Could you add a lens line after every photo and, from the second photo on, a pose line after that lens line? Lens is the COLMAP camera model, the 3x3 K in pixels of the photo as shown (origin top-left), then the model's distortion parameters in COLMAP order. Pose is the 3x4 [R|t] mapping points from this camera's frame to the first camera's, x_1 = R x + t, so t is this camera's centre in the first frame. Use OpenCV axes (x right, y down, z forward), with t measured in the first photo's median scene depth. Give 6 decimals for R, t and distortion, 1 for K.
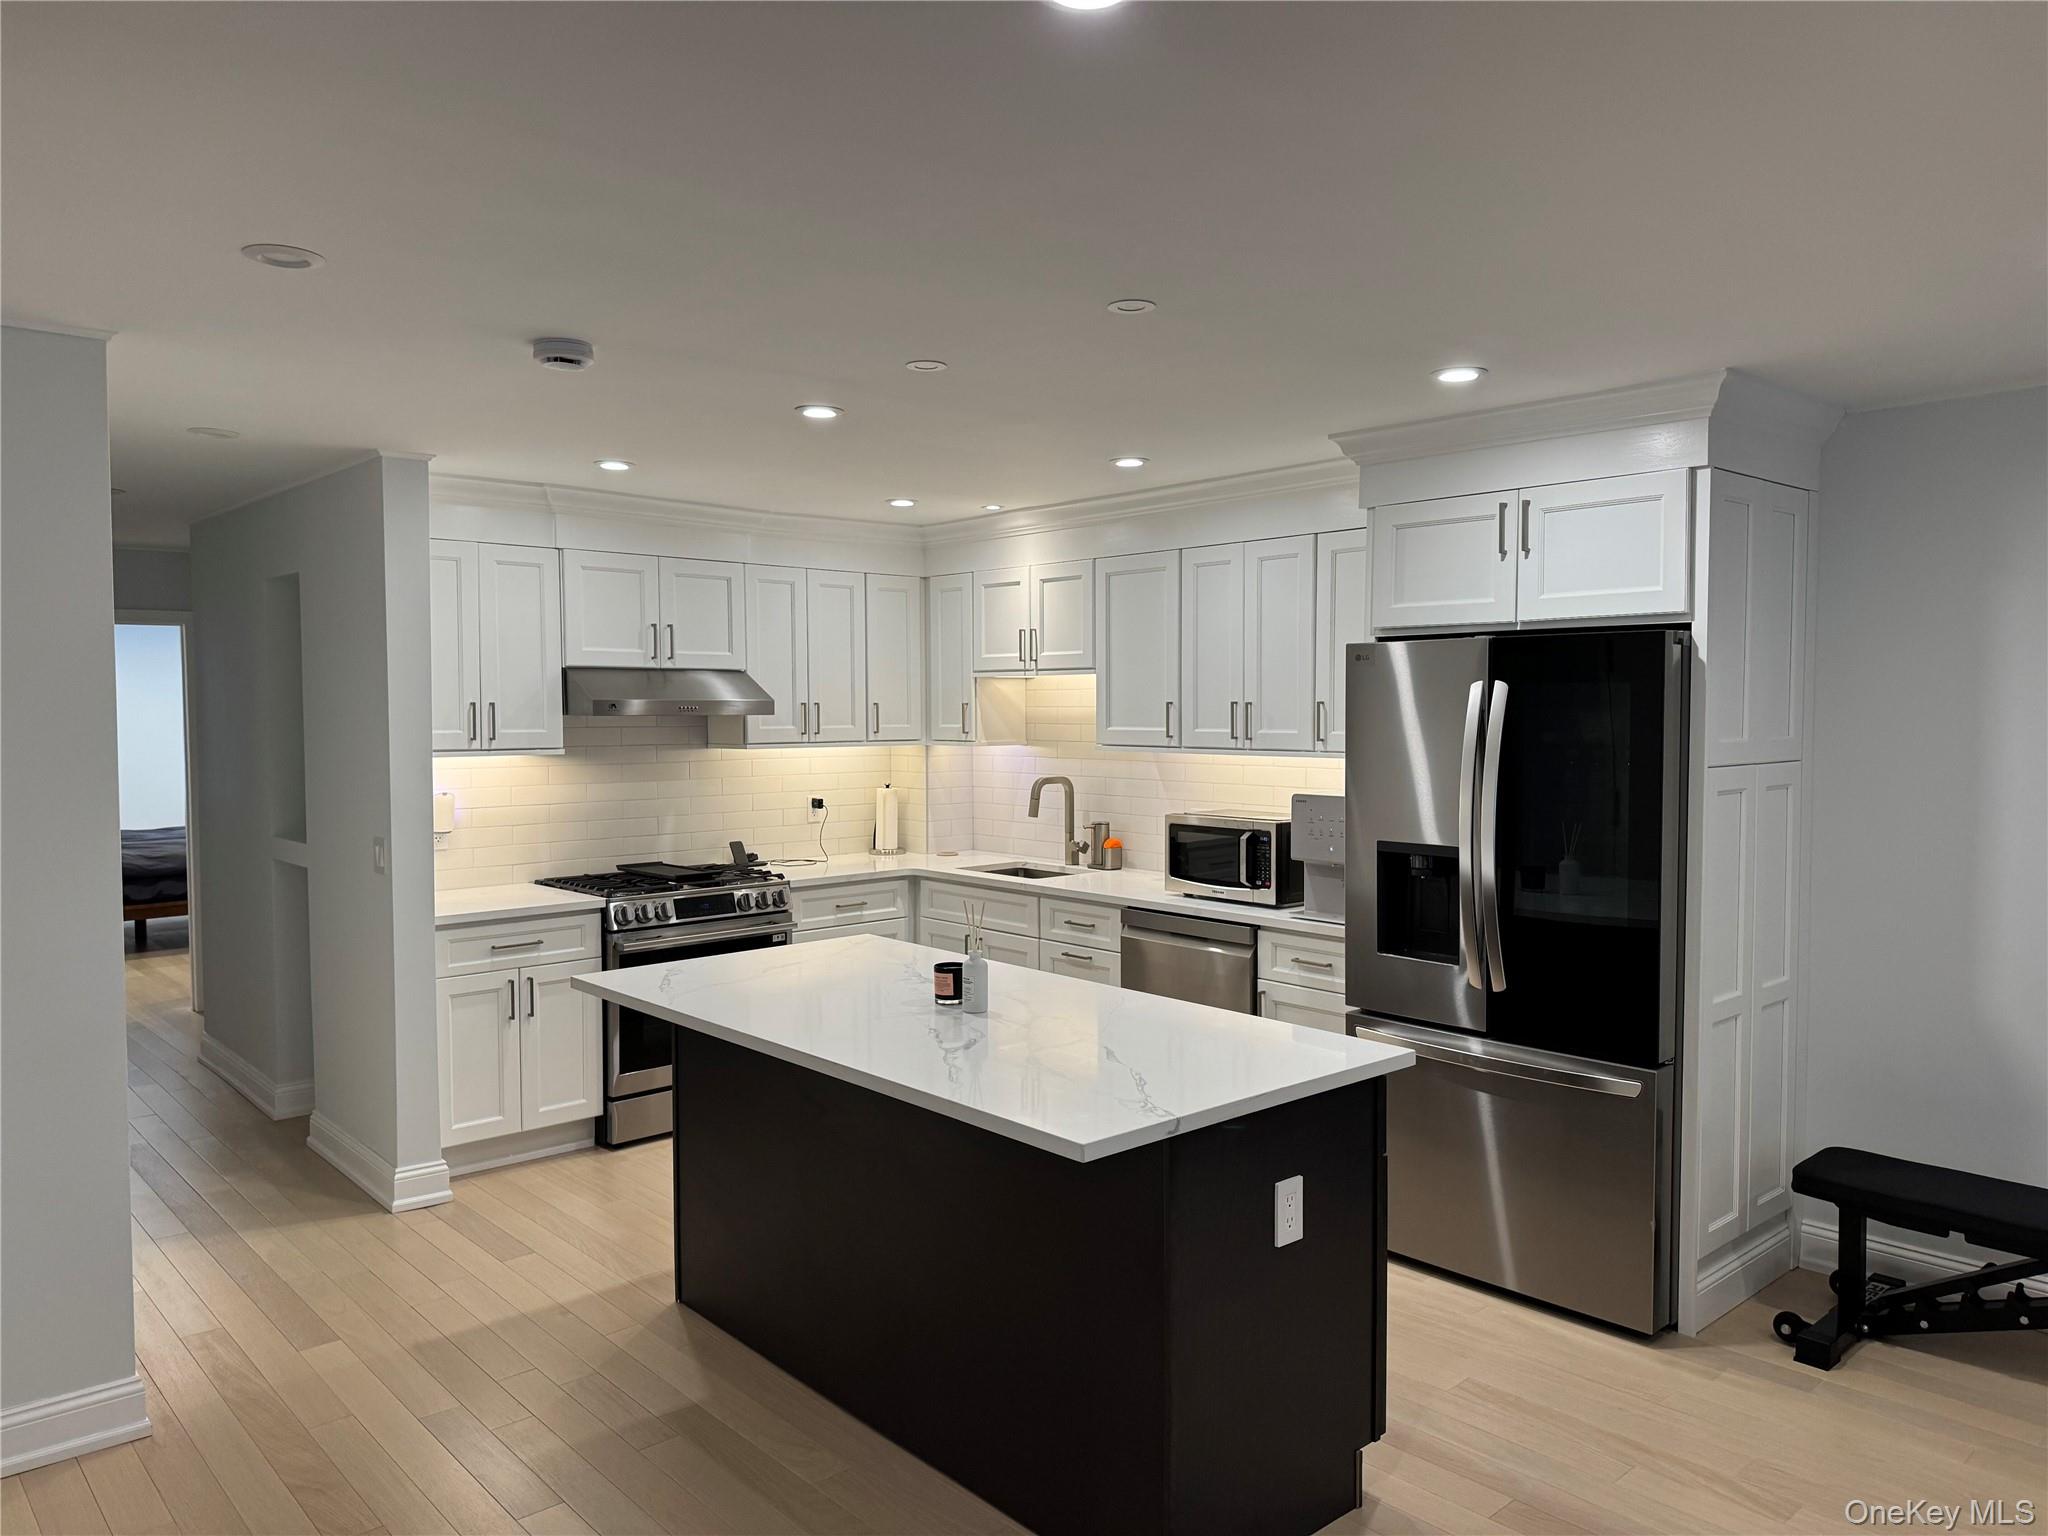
lens RADIAL K [[1433.2, 0, 1016.8], [0, 1433.2, 772.3], [0, 0, 1]] dist [0.156212, -0.234632]
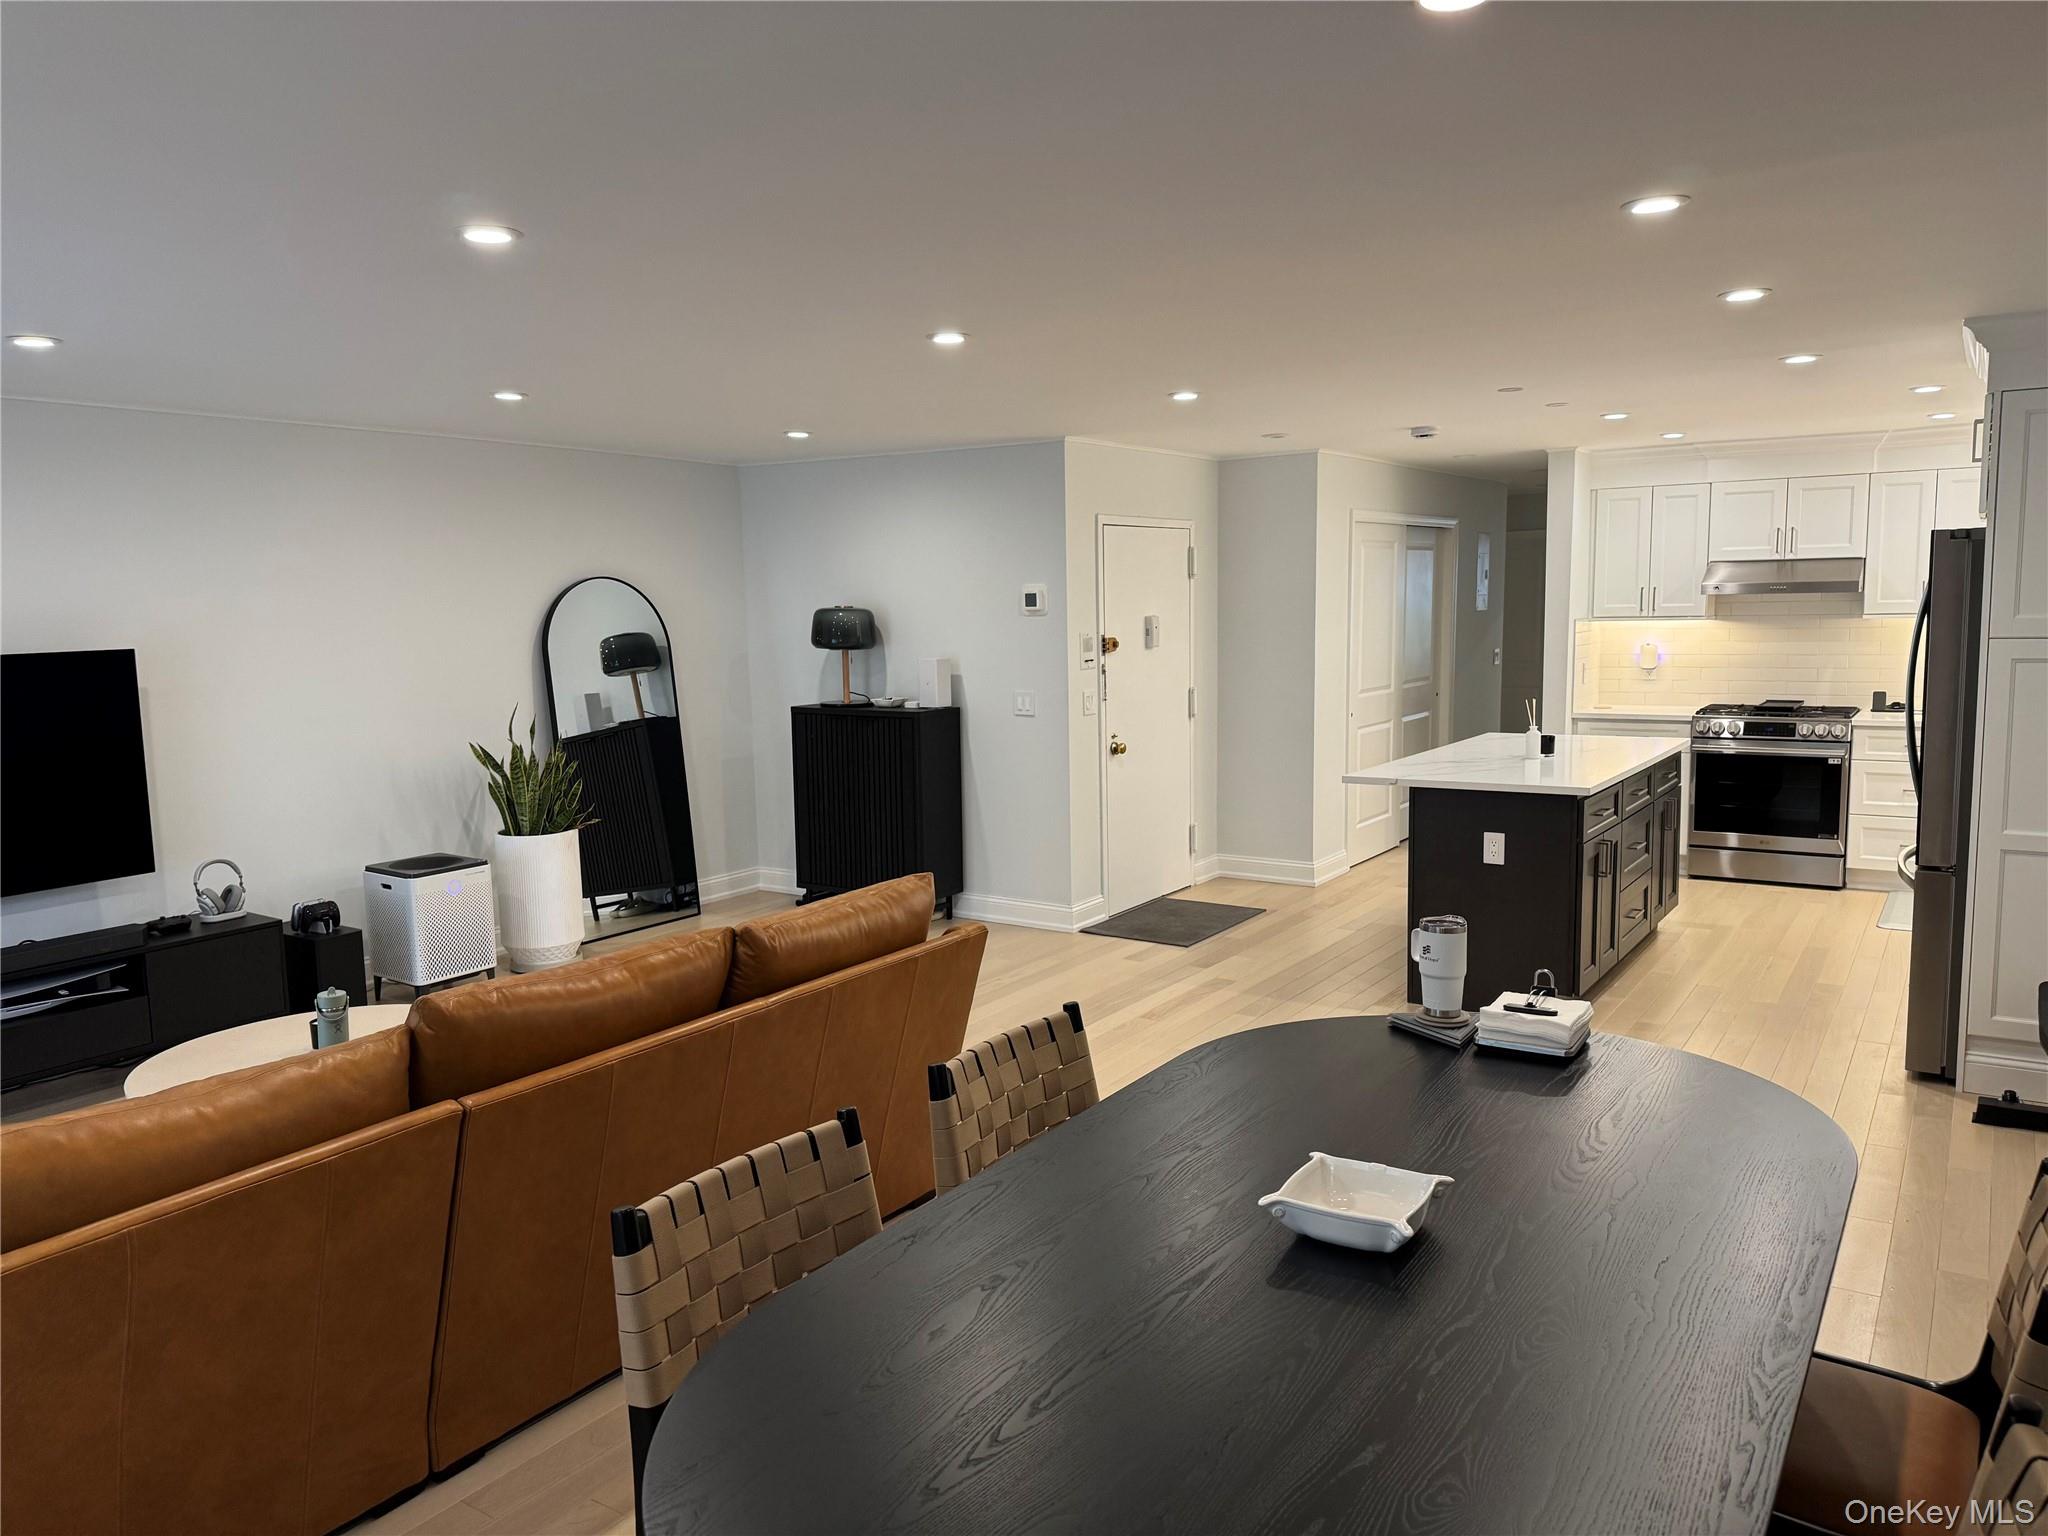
lens RADIAL K [[1433.2, 0, 1016.8], [0, 1433.2, 772.3], [0, 0, 1]] dist [0.156212, -0.234632]
pose [[0.242796, 0.111581, -0.963639, 1.035382], [-0.029421, 0.993753, 0.107655, 0.001513], [0.969631, 0.002213, 0.244562, -0.065425]]
